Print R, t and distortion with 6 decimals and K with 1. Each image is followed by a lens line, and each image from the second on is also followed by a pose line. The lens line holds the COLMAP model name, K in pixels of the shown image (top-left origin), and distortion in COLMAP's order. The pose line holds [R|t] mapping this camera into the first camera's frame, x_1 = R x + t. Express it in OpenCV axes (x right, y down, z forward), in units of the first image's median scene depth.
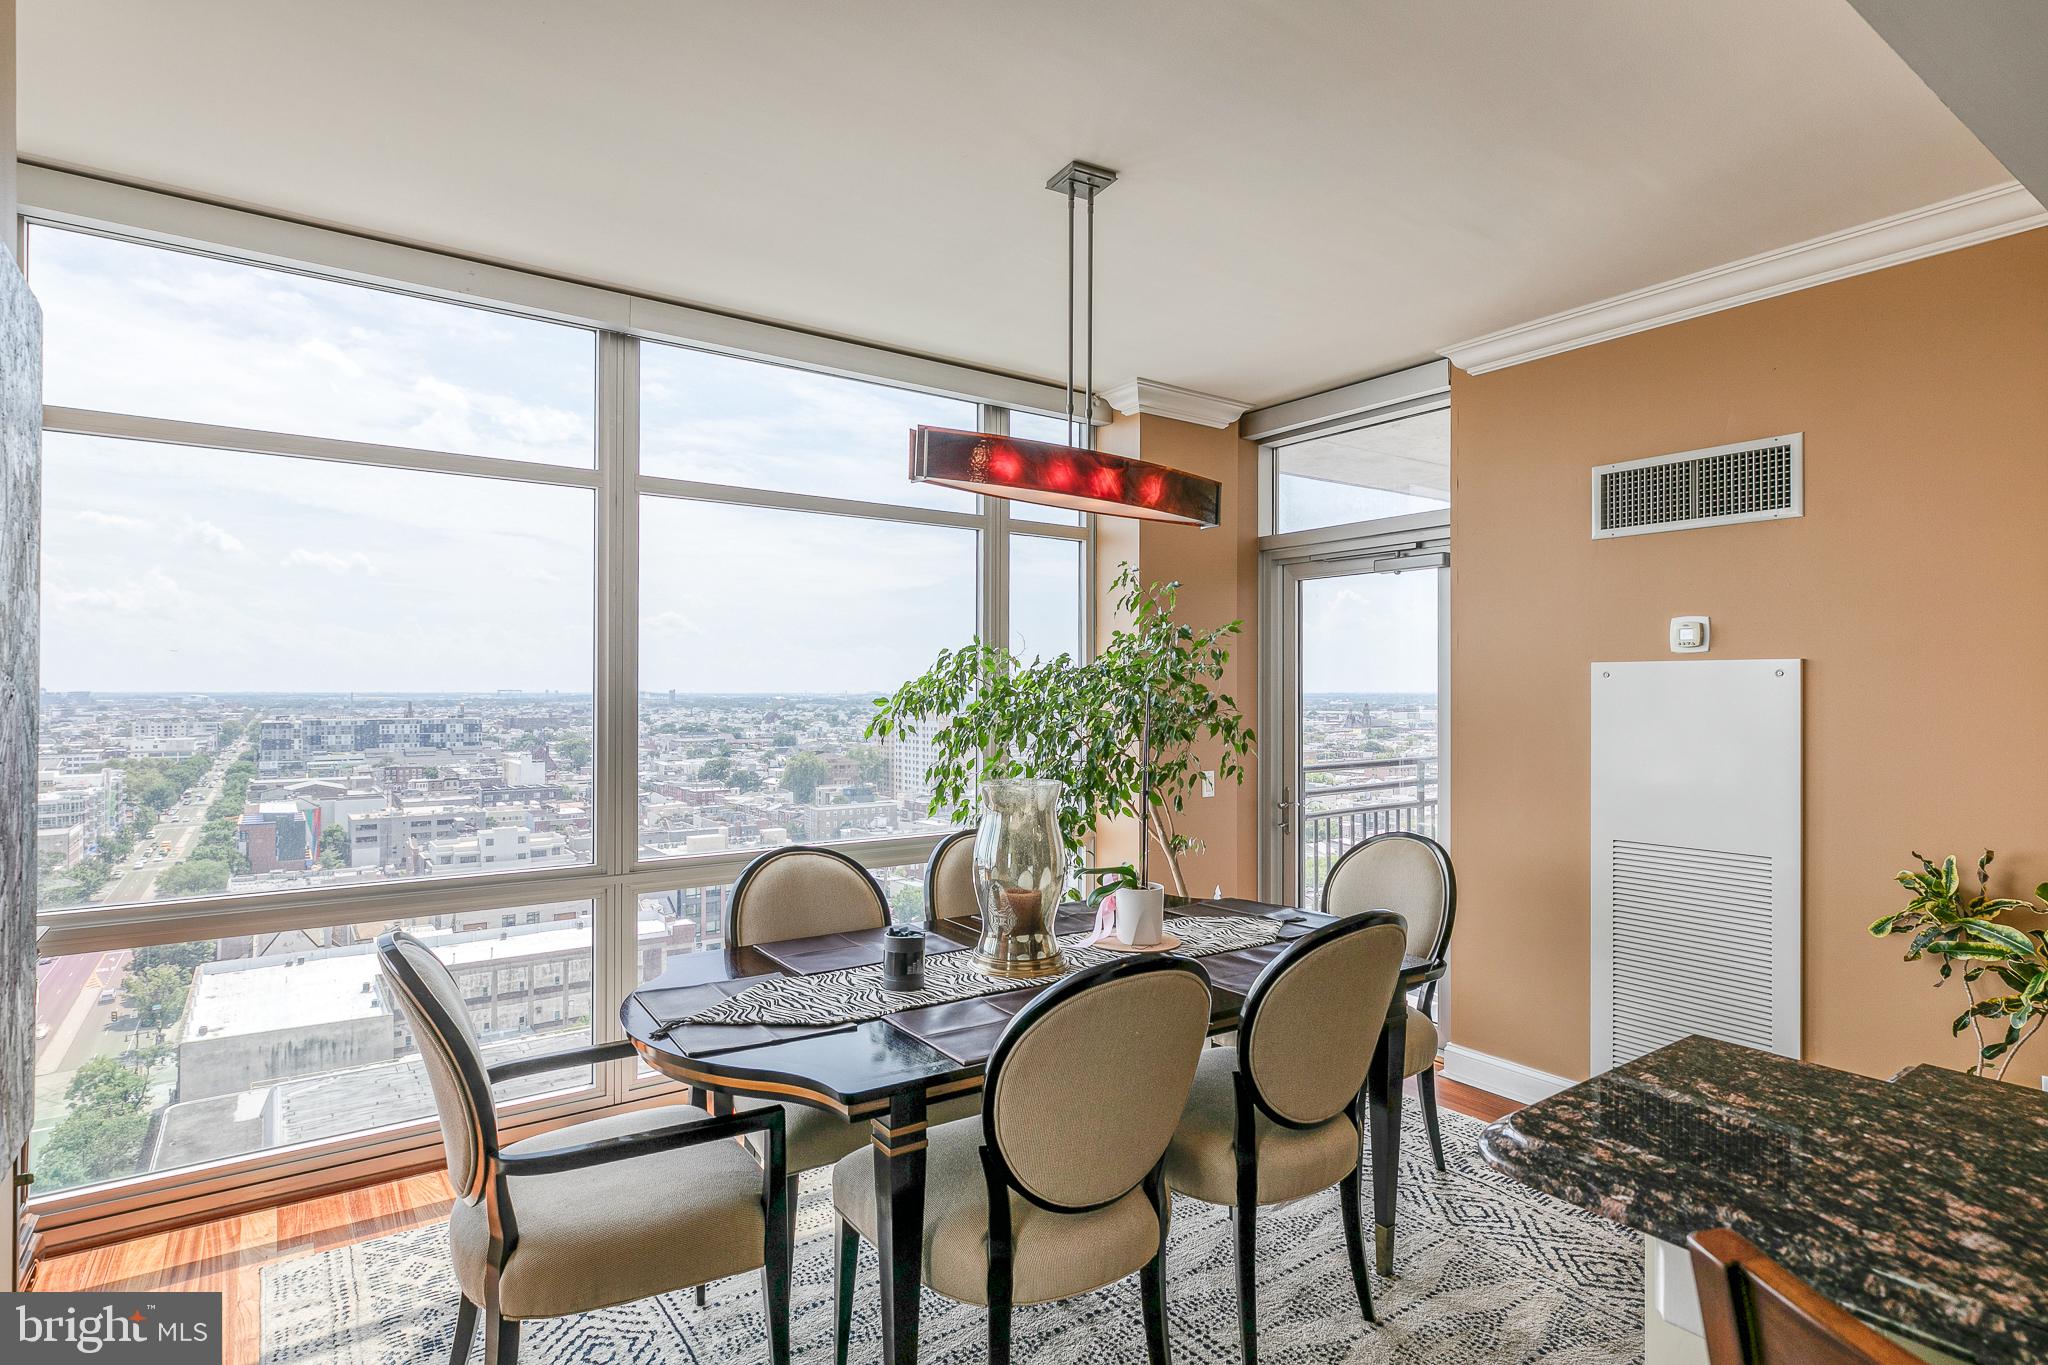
lens RADIAL K [[1052.4, 0, 1029.9], [0, 1052.4, 686.6], [0, 0, 1]] dist [-0.002610, -0.000439]
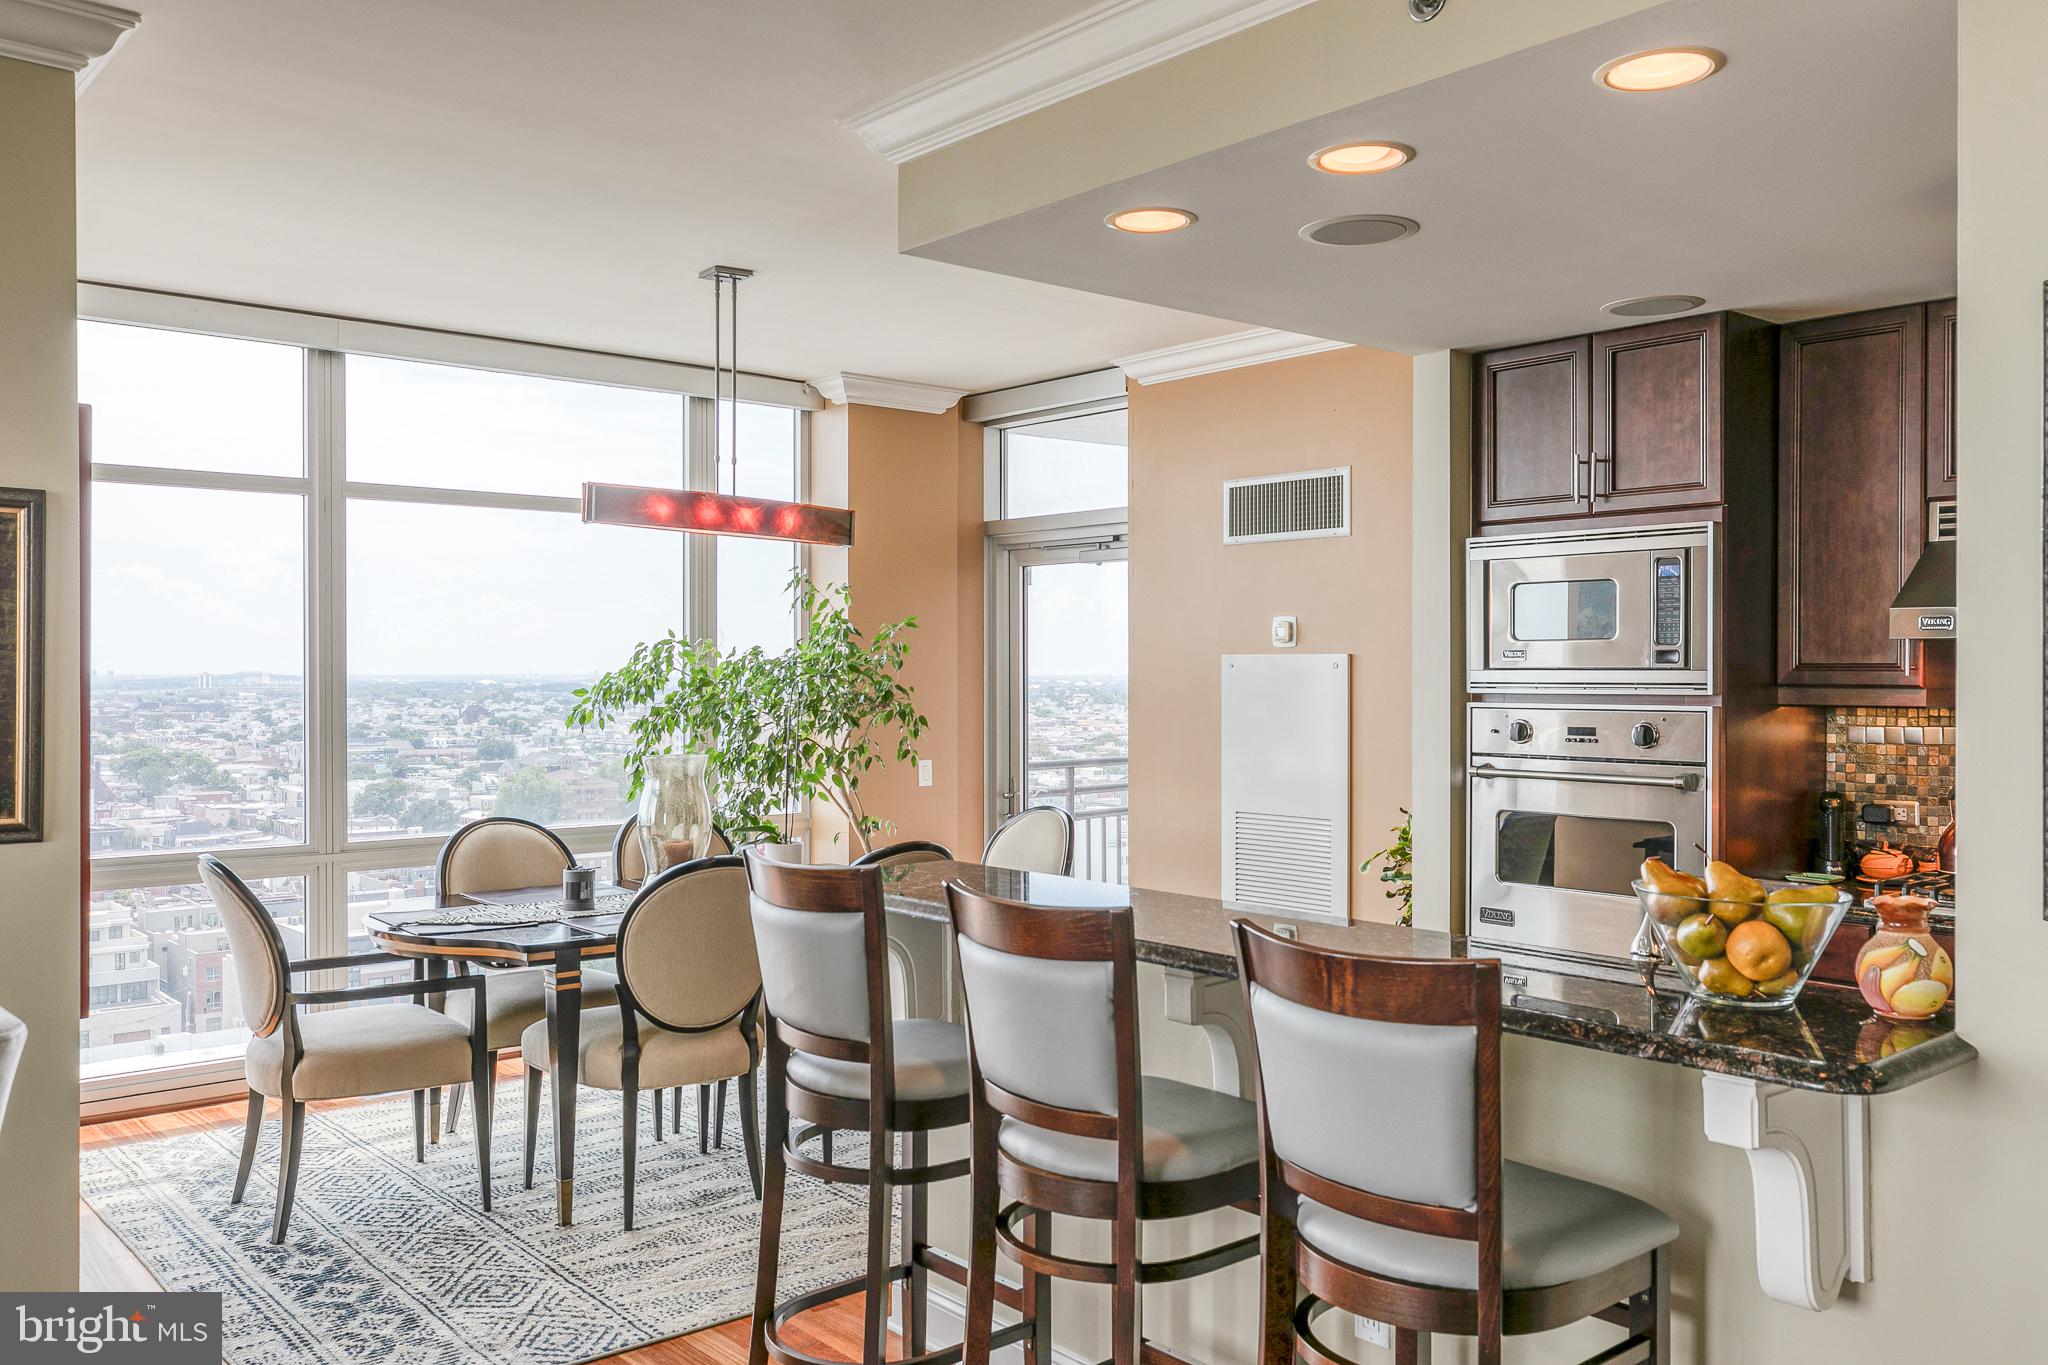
lens RADIAL K [[1653.3, 0, 1024.0], [0, 1653.3, 682.5], [0, 0, 1]] dist [0.010116, 0.003700]
pose [[0.996787, -0.003291, 0.080029, 0.175217], [0.002349, 0.999927, 0.011871, -0.014414], [-0.080062, -0.011645, 0.996722, -0.716016]]
